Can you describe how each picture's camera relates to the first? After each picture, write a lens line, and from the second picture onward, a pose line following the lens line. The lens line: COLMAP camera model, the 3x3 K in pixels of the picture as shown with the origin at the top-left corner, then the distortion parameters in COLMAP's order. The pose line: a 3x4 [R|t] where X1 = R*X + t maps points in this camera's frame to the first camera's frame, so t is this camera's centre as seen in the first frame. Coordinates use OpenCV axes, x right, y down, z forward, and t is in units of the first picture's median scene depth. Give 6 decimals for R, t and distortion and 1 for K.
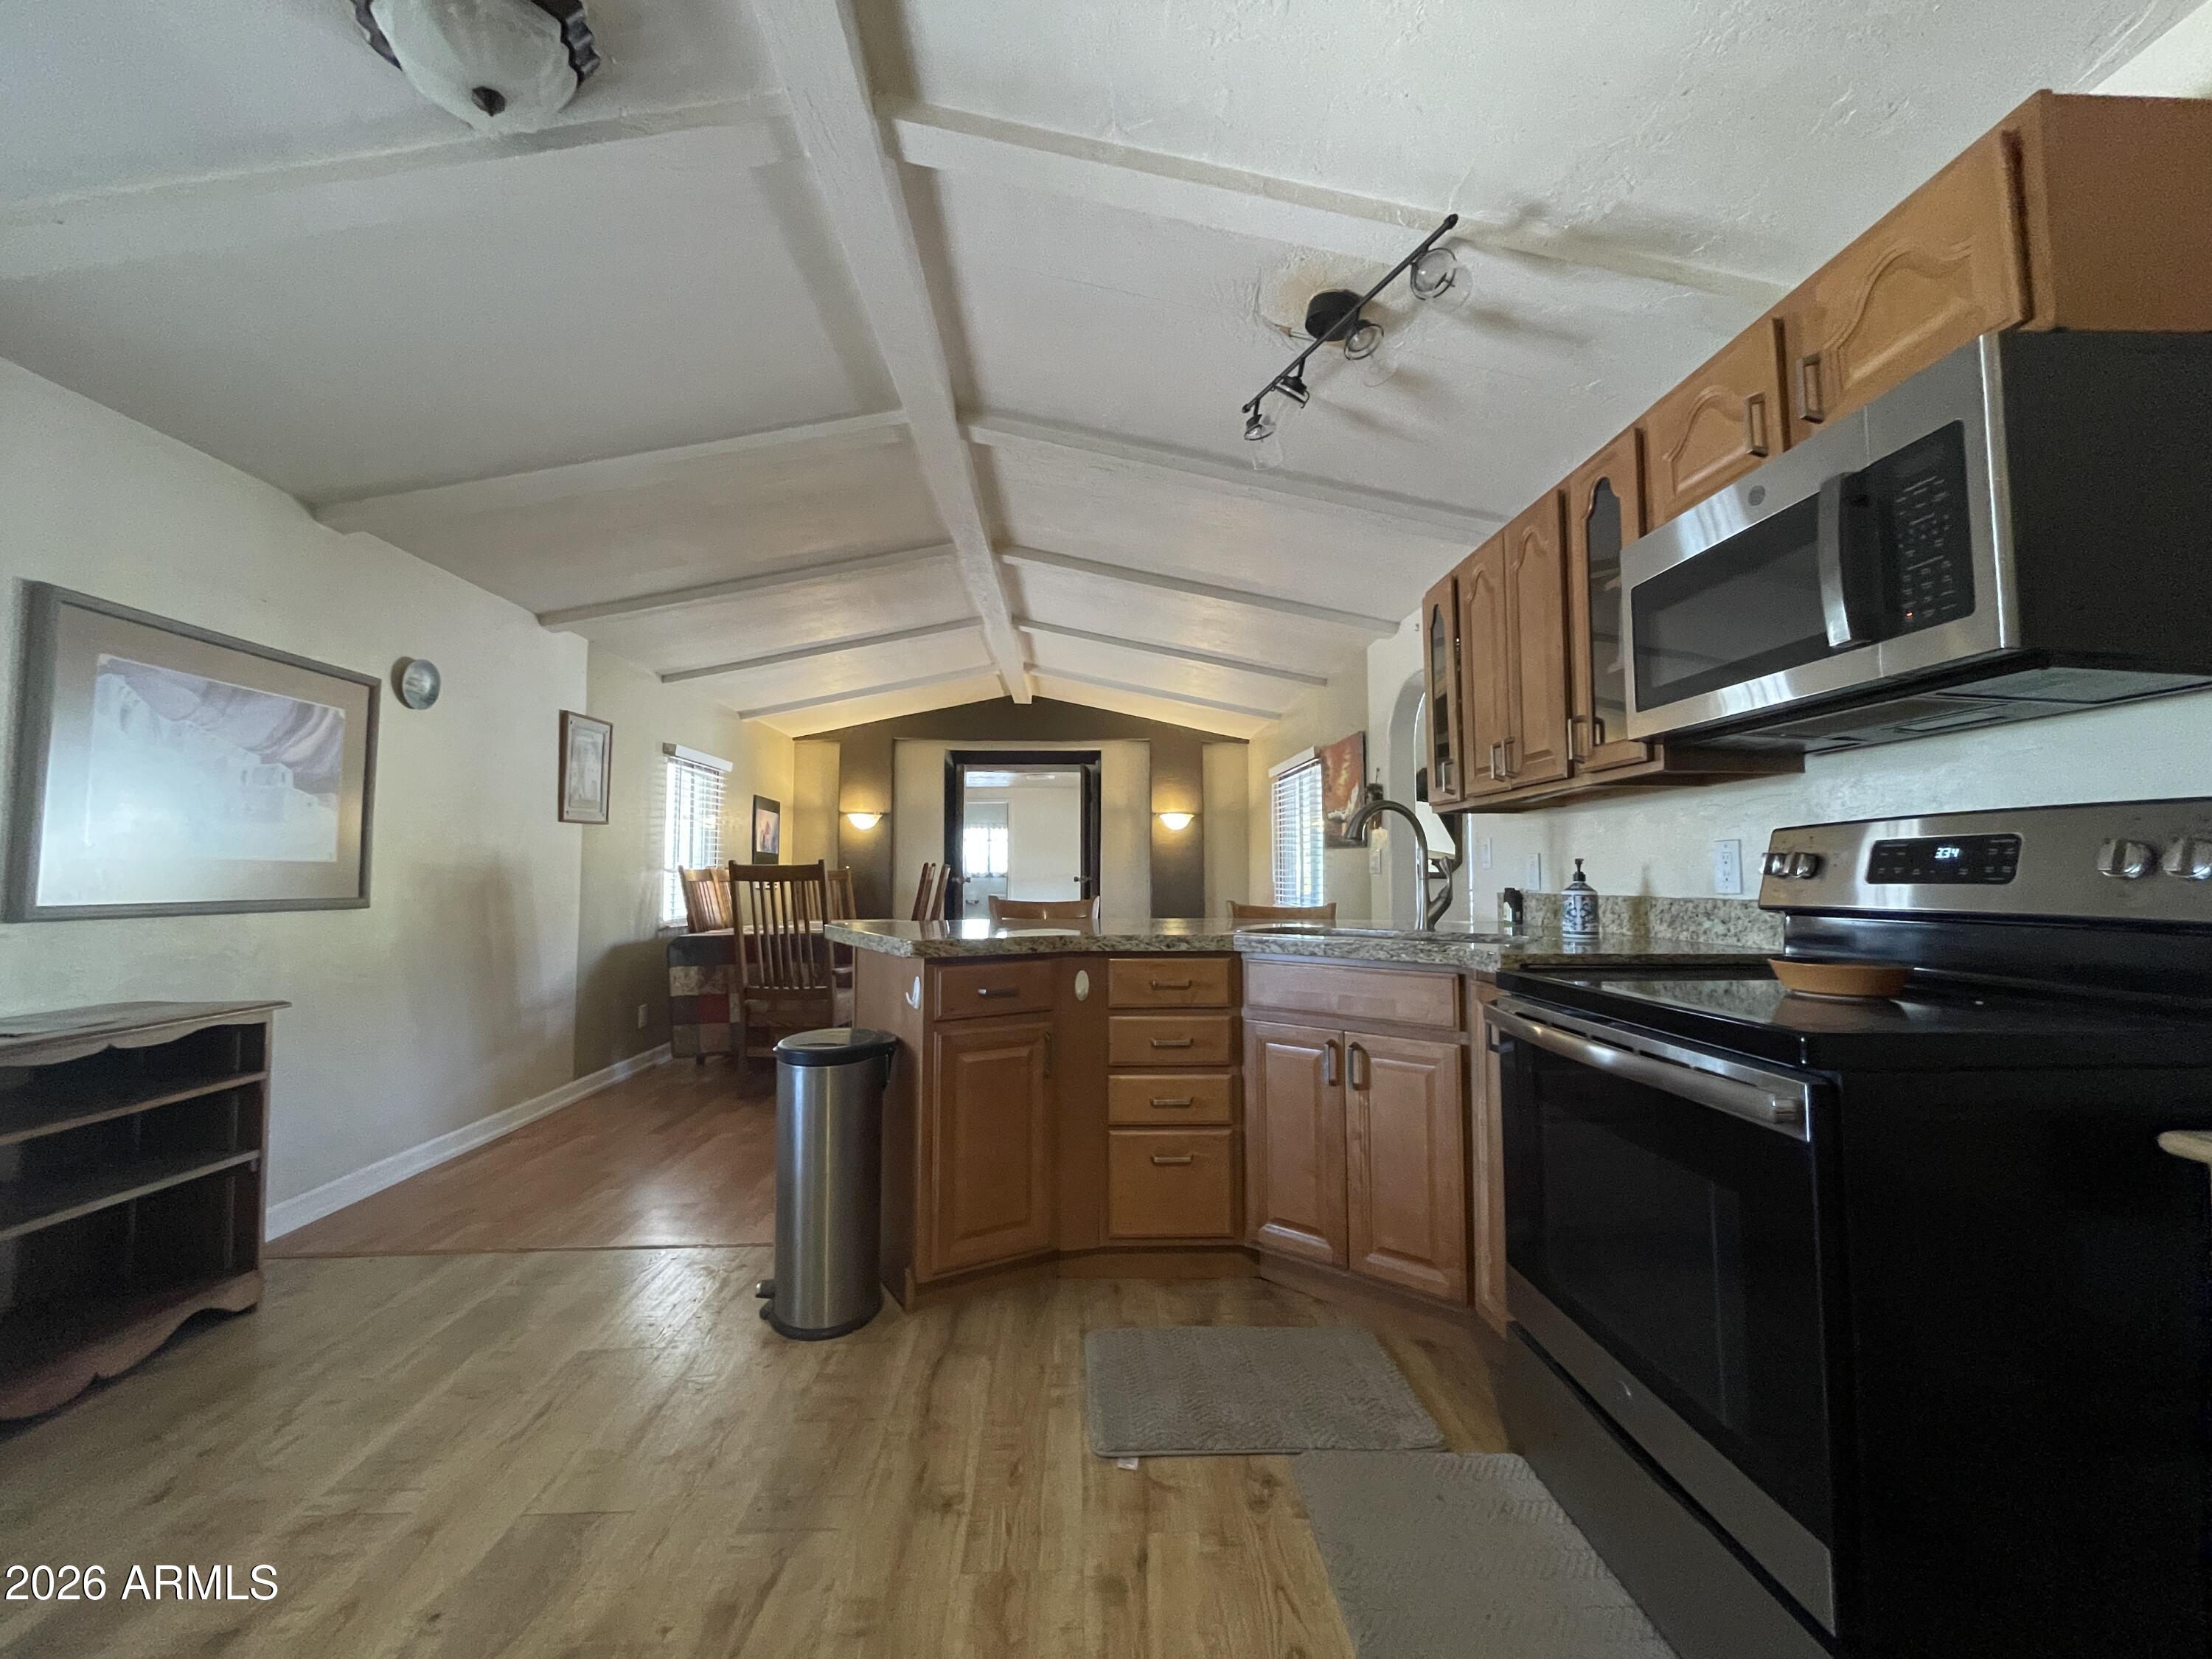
lens RADIAL K [[896.9, 0, 1105.3], [0, 896.9, 822.7], [0, 0, 1]] dist [0.001612, 0.000171]
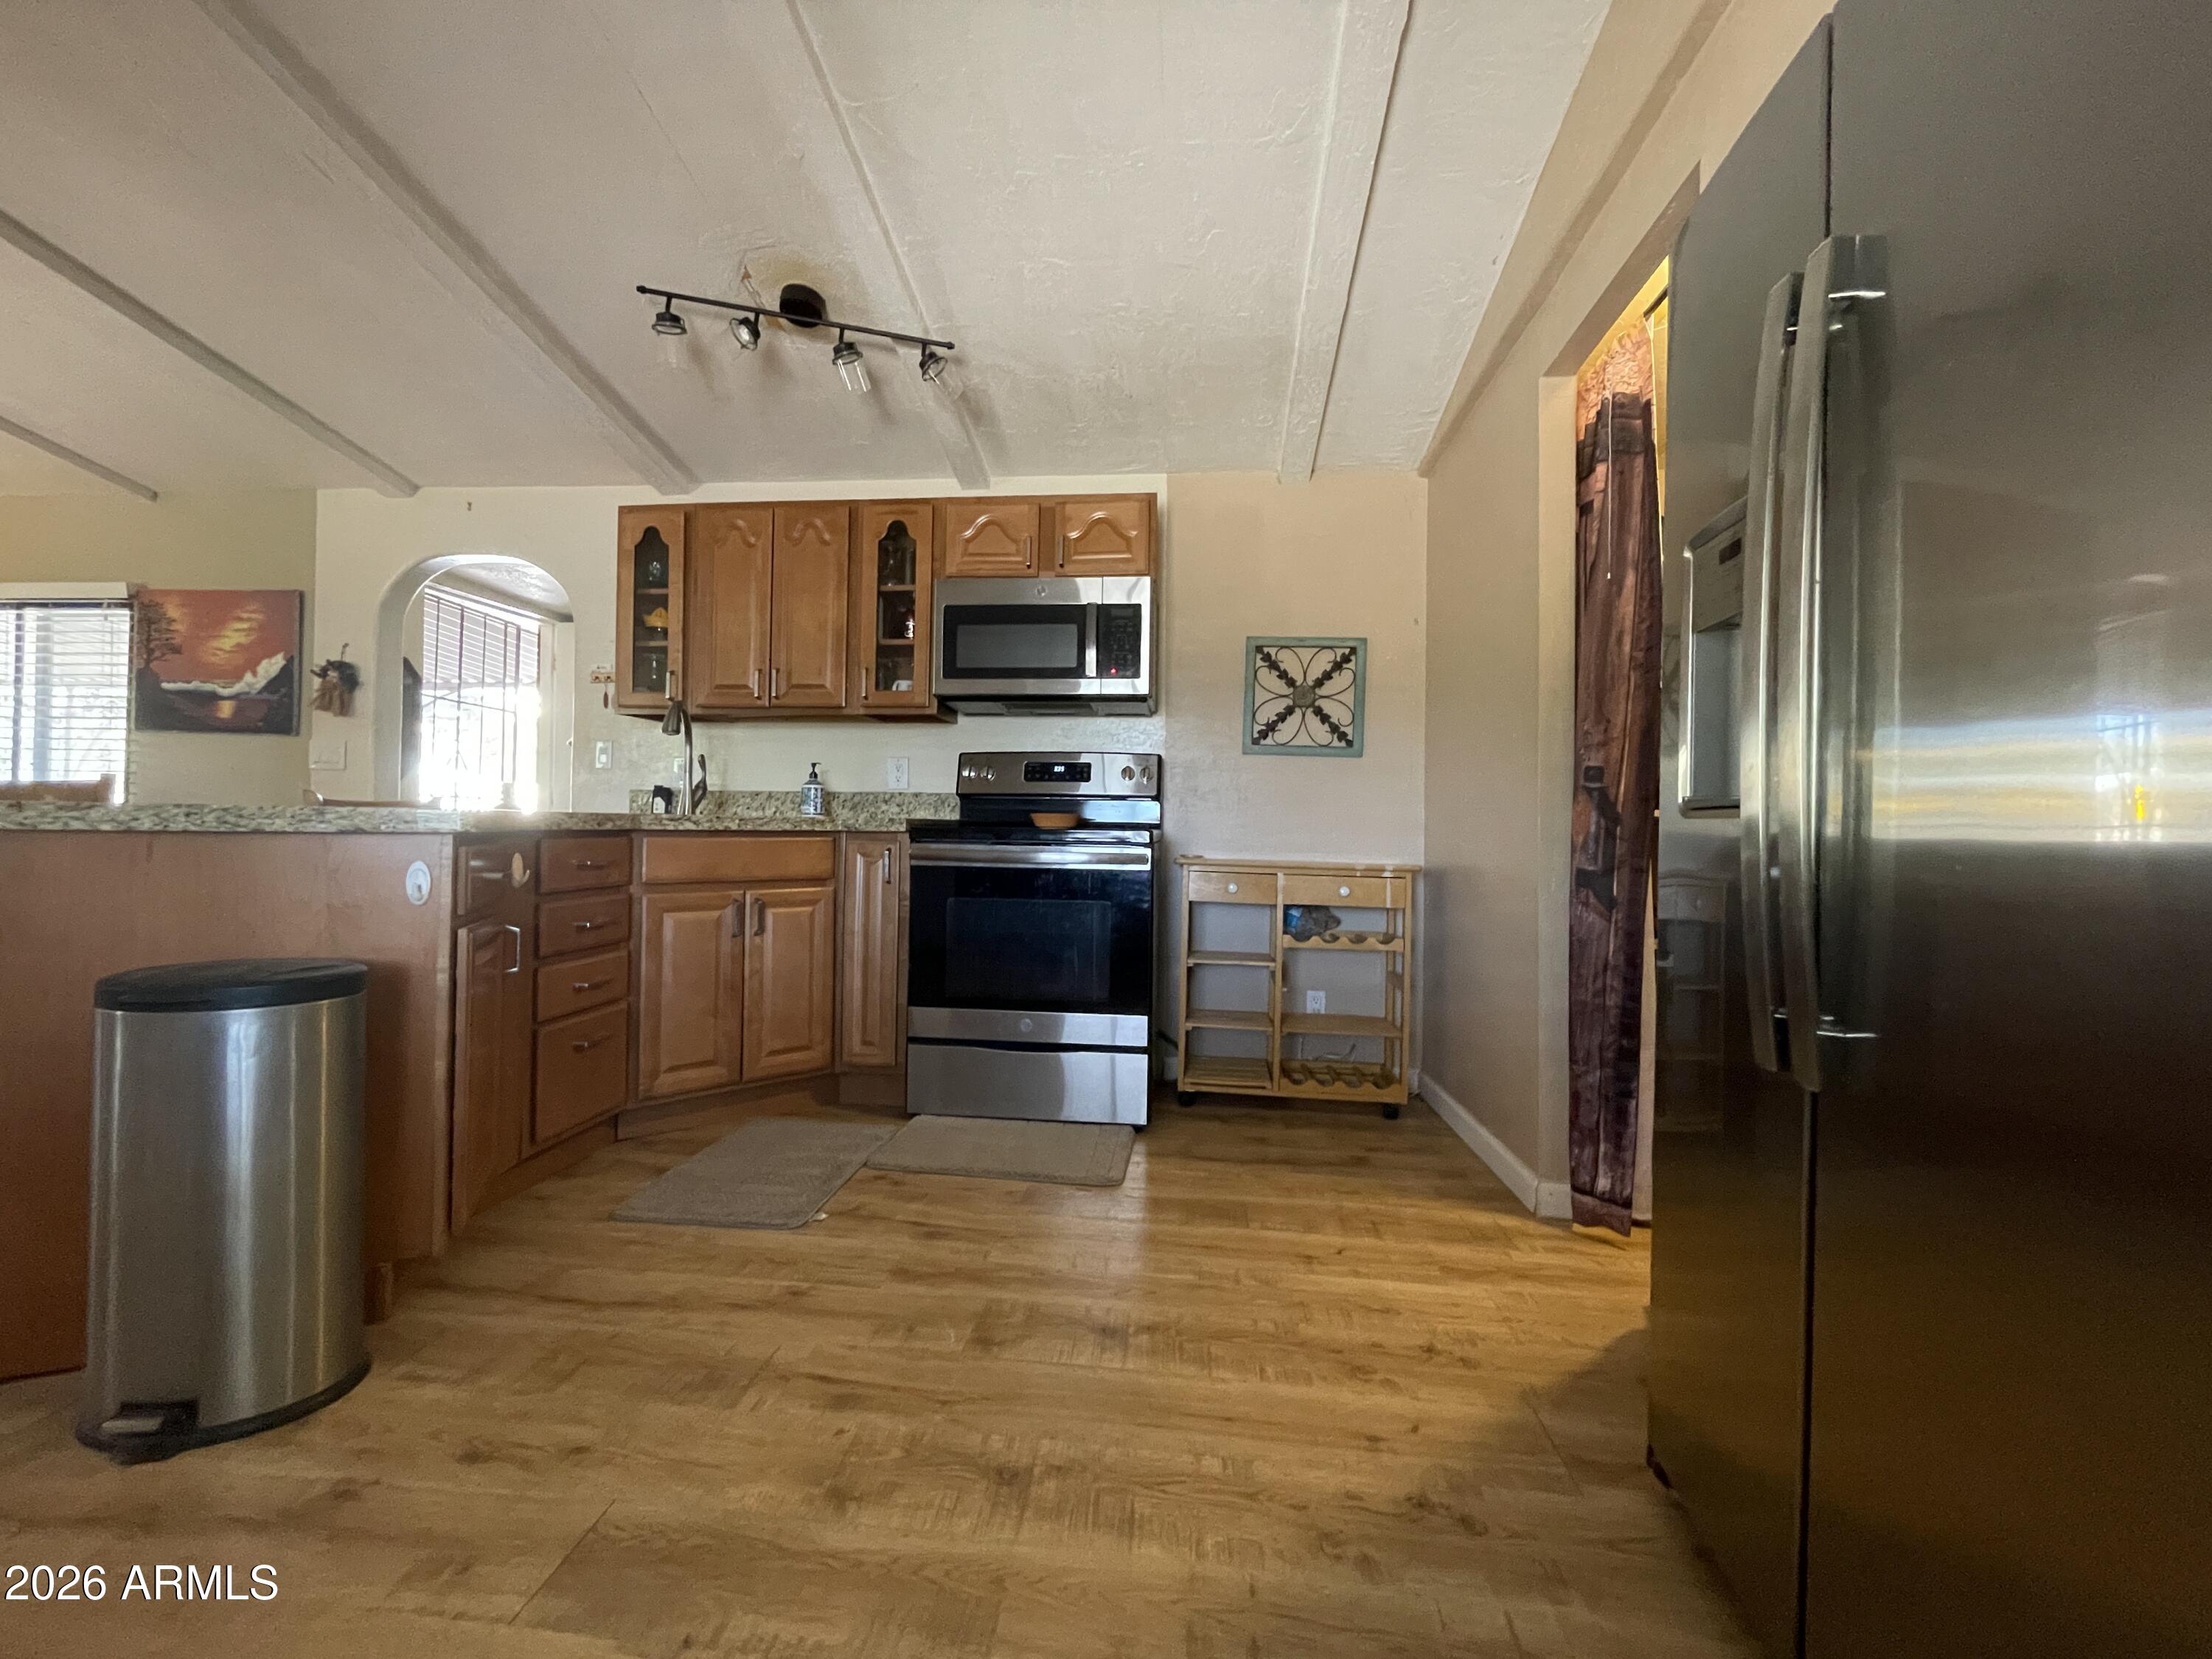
lens RADIAL K [[896.9, 0, 1103.0], [0, 896.9, 821.9], [0, 0, 1]] dist [0.001612, 0.000171]
pose [[0.148236, 0.001821, 0.988950, -0.948425], [-0.075837, 0.997075, 0.009532, 0.099197], [-0.986040, -0.076412, 0.147941, 0.381949]]
